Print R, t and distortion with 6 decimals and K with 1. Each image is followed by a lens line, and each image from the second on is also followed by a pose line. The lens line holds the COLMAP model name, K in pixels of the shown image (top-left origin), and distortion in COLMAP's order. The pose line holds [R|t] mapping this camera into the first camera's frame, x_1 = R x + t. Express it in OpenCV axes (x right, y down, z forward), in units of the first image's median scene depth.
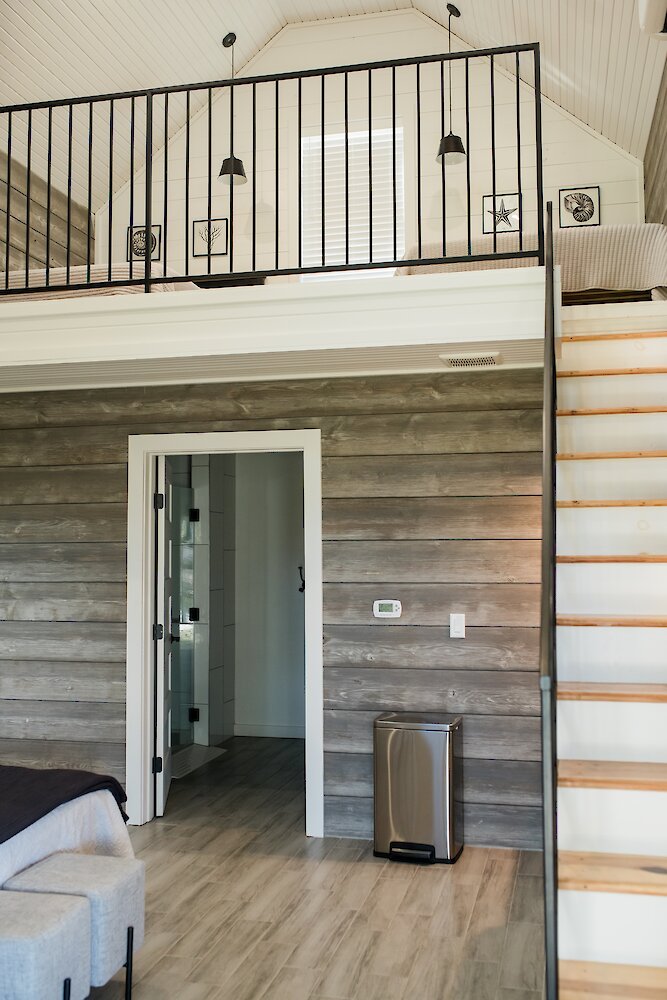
lens RADIAL K [[995.8, 0, 332.4], [0, 995.8, 497.1], [0, 0, 1]] dist [0.039268, 0.000000]
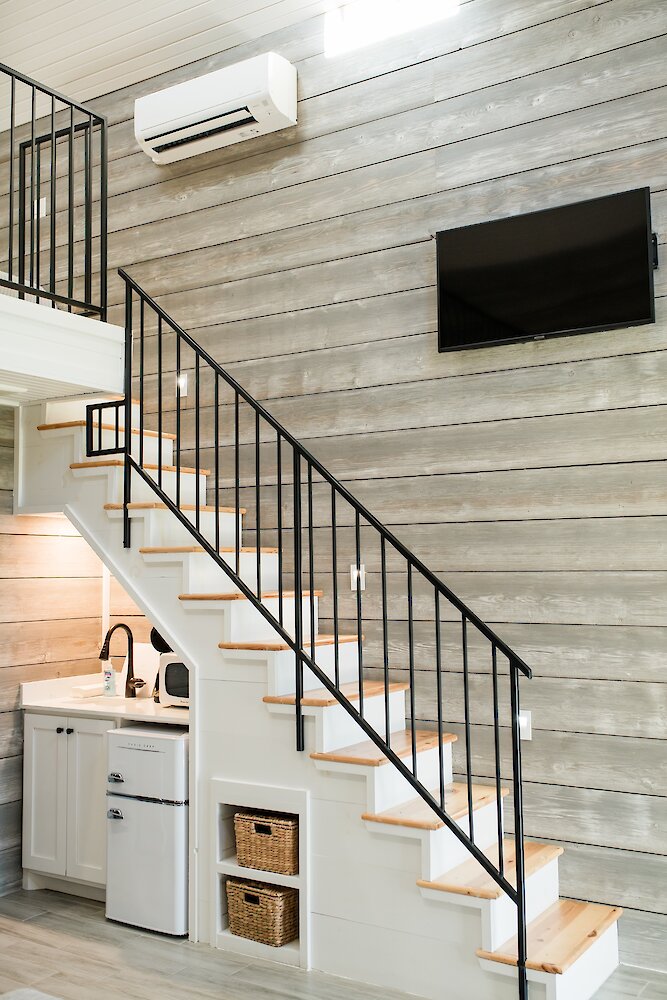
lens RADIAL K [[995.8, 0, 332.0], [0, 995.8, 498.9], [0, 0, 1]] dist [0.039268, 0.000000]
pose [[0.329795, 0.069725, 0.941474, -0.835750], [-0.048351, 0.997208, -0.056915, -0.005711], [-0.942814, -0.026751, 0.332245, 0.457399]]
